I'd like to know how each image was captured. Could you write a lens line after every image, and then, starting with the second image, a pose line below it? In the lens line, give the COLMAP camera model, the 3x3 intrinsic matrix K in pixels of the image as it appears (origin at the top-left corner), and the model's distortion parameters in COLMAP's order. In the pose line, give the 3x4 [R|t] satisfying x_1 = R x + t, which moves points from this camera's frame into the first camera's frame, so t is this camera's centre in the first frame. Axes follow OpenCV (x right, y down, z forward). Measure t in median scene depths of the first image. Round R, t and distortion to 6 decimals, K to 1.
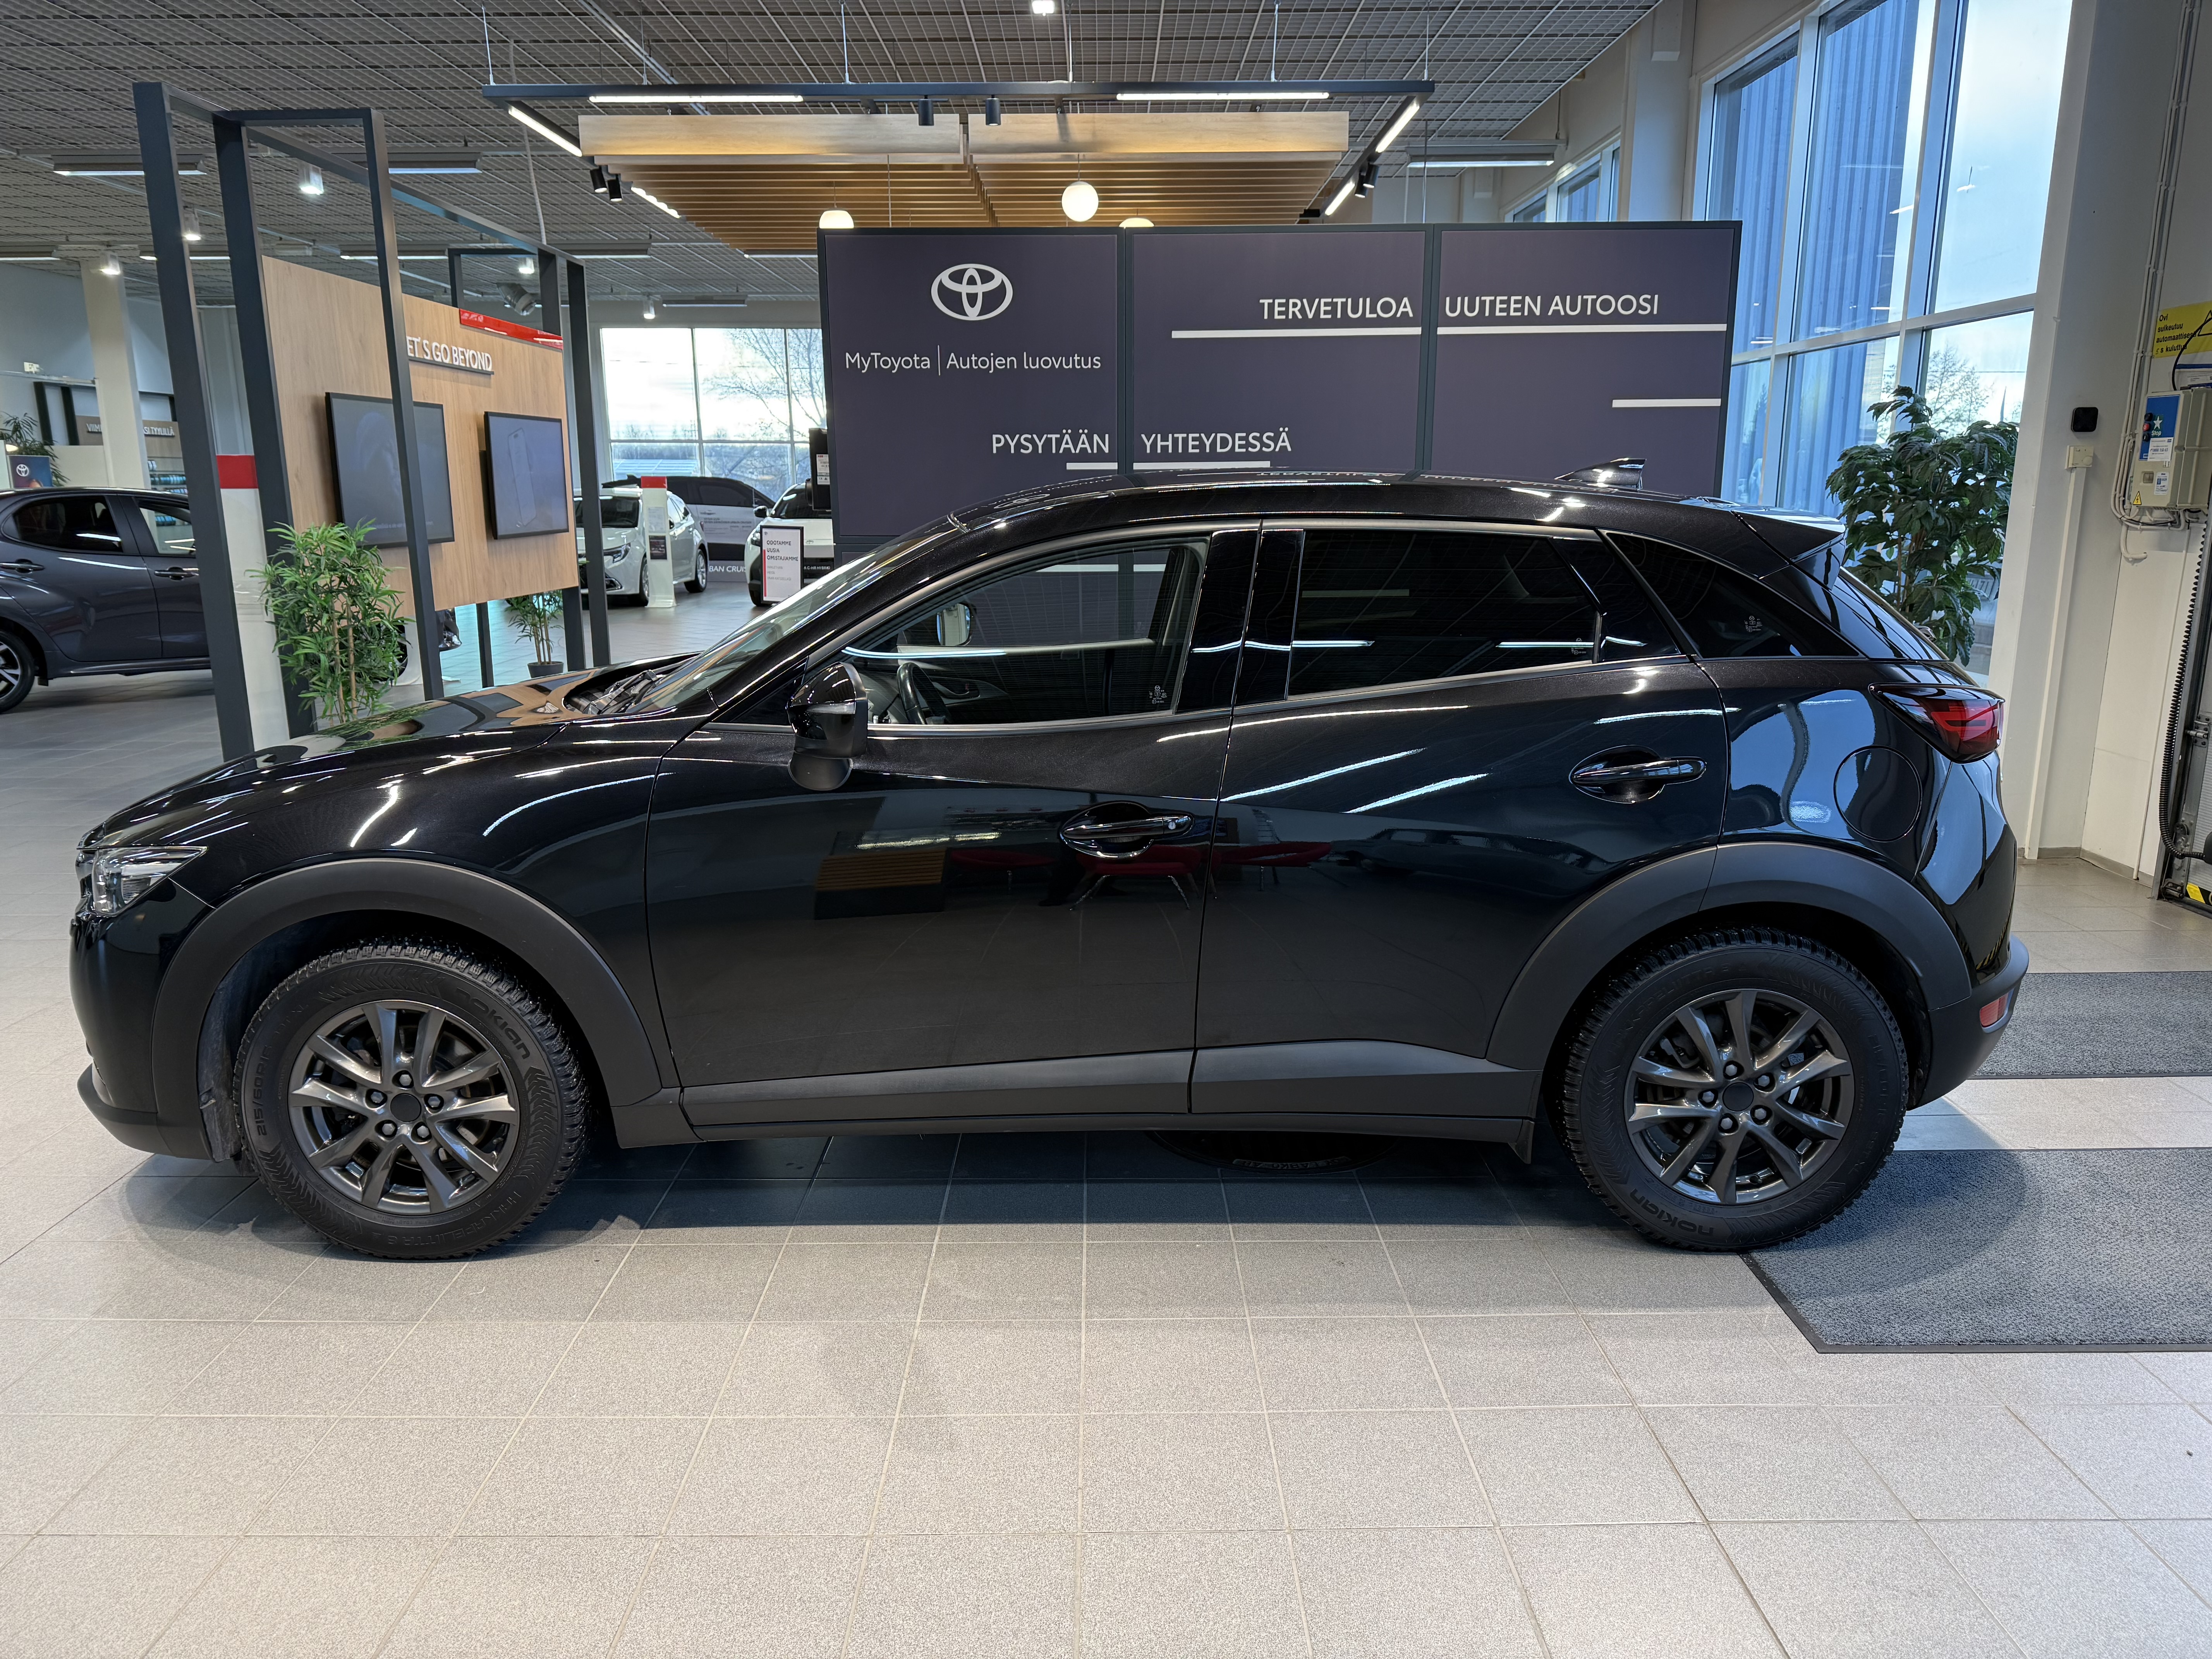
lens RADIAL K [[1581.2, 0, 1105.4], [0, 1581.2, 837.7], [0, 0, 1]] dist [-0.004735, -0.007680]
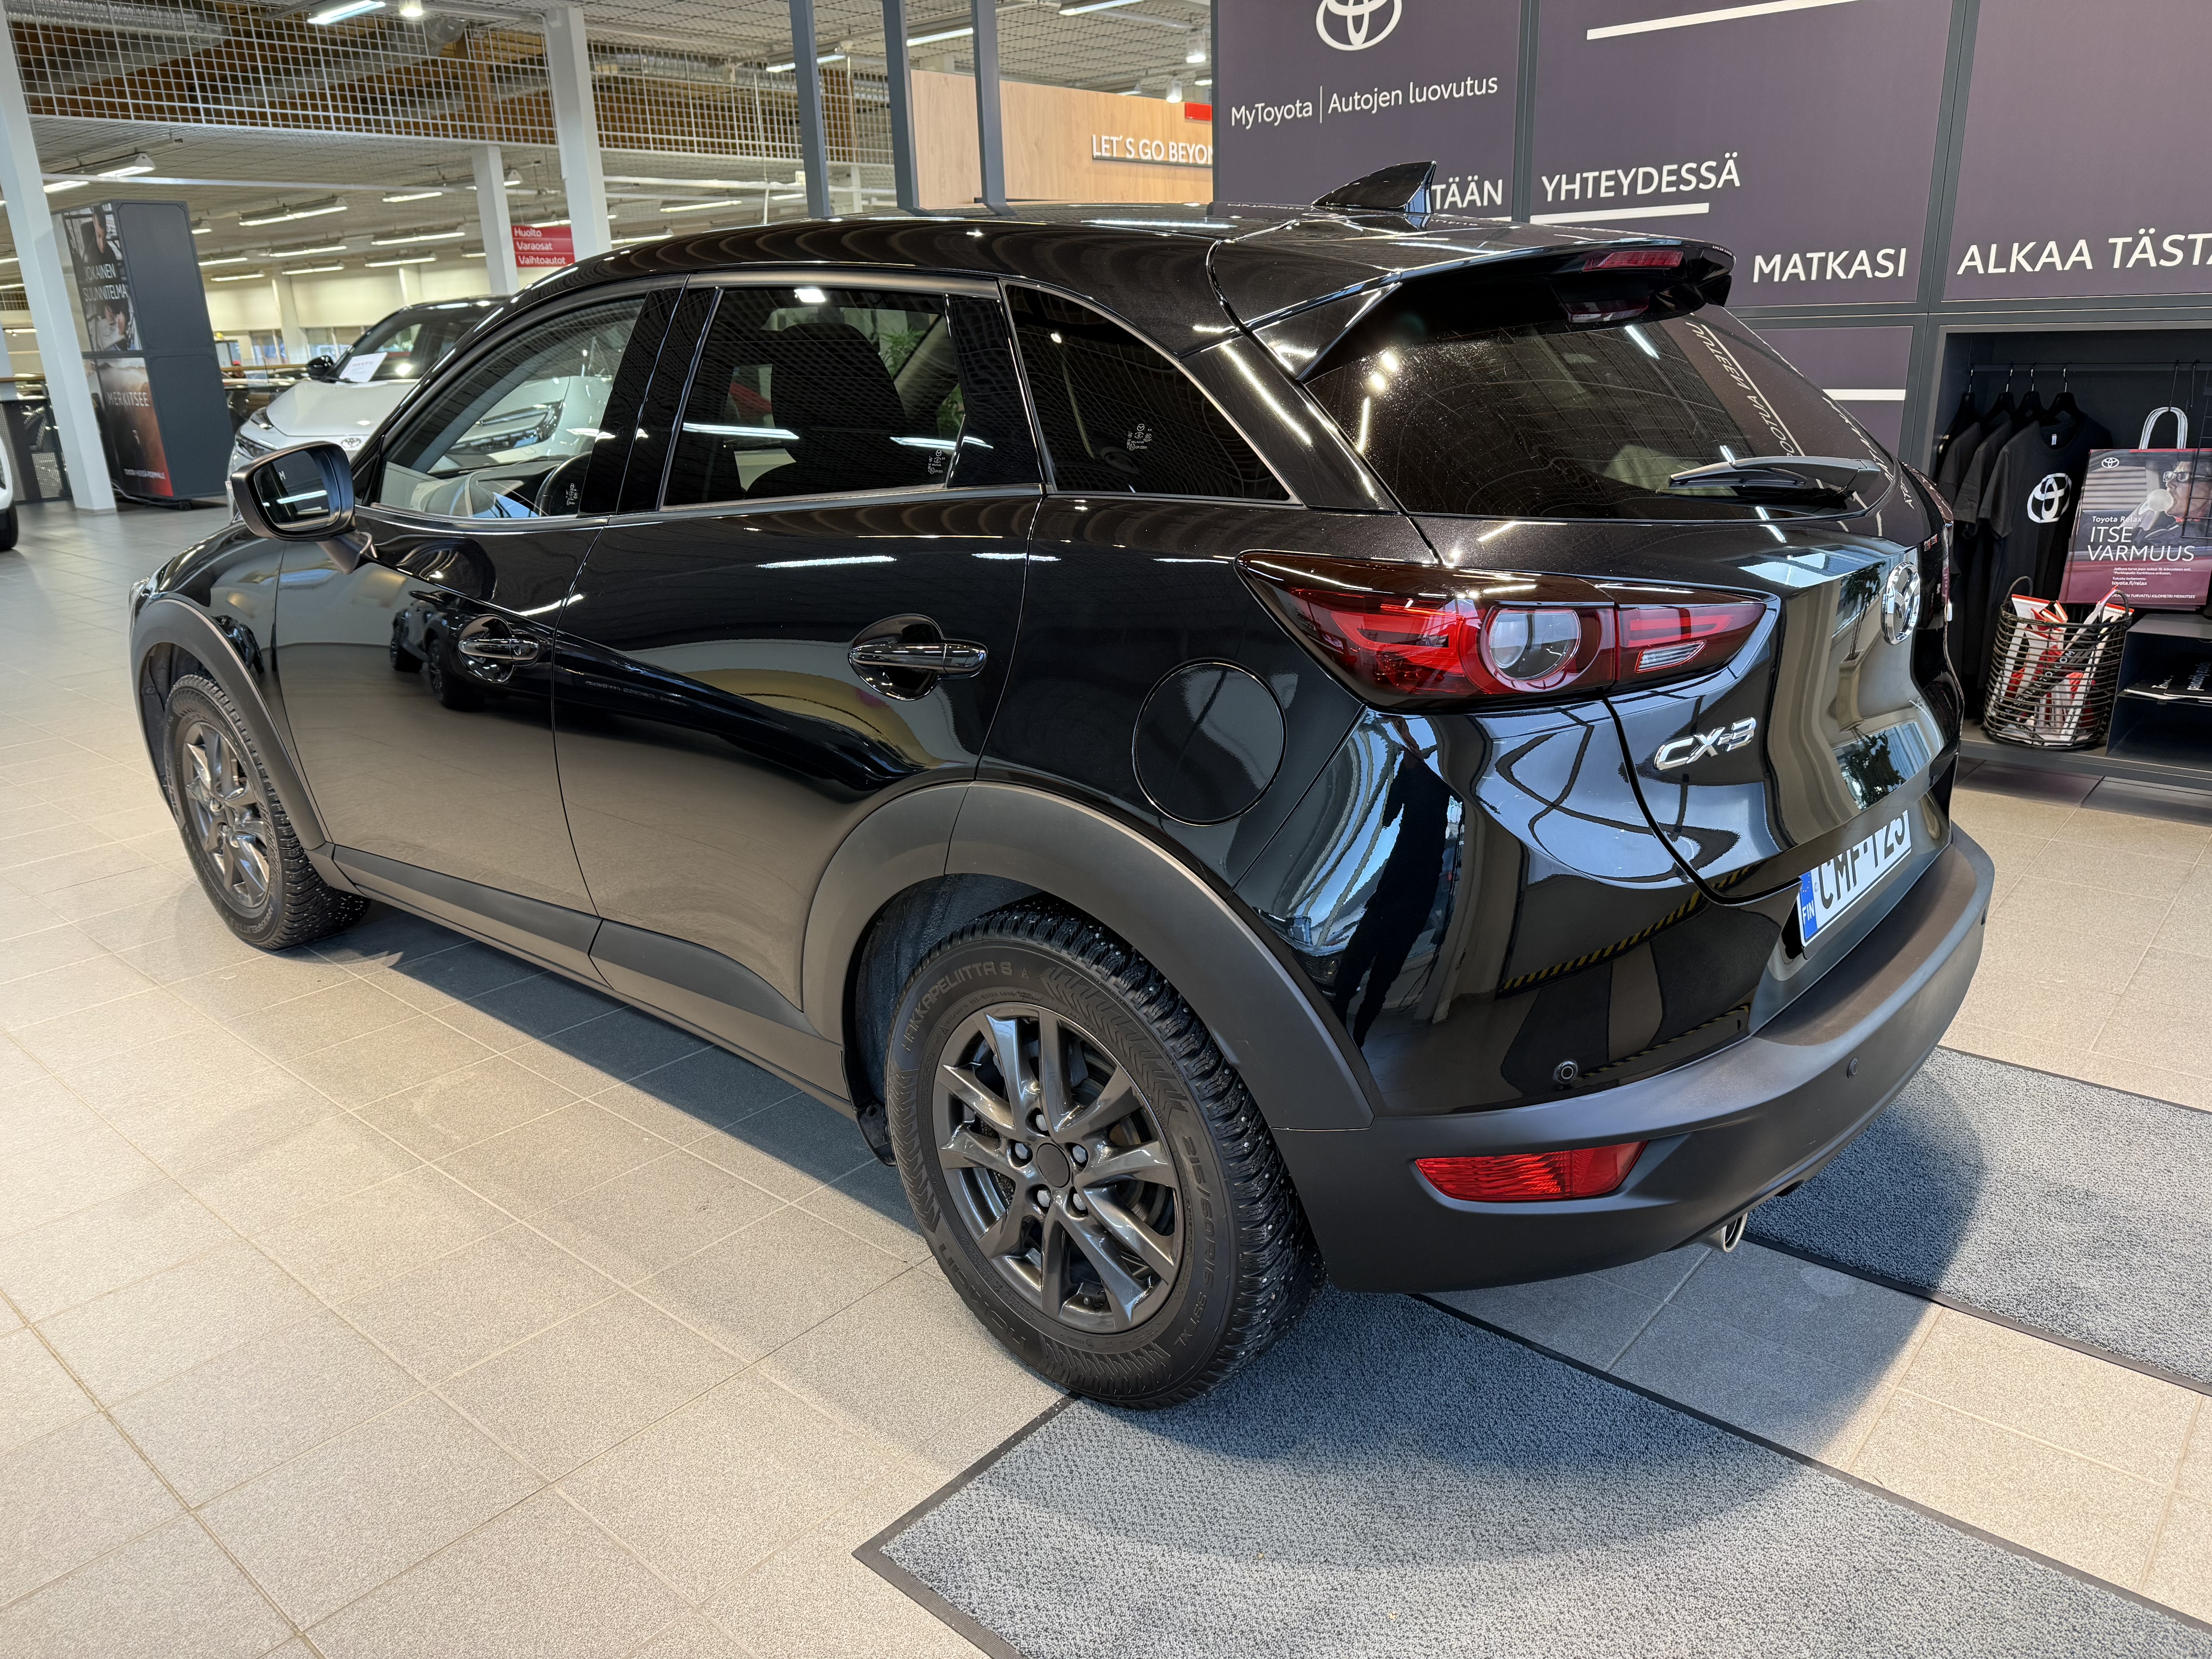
lens RADIAL K [[1581.2, 0, 1110.1], [0, 1581.2, 821.6], [0, 0, 1]] dist [-0.004735, -0.007680]
pose [[0.746881, 0.182256, -0.639493, 0.414641], [-0.110873, 0.982375, 0.150485, -0.039288], [0.655649, -0.041492, 0.753925, 0.270110]]
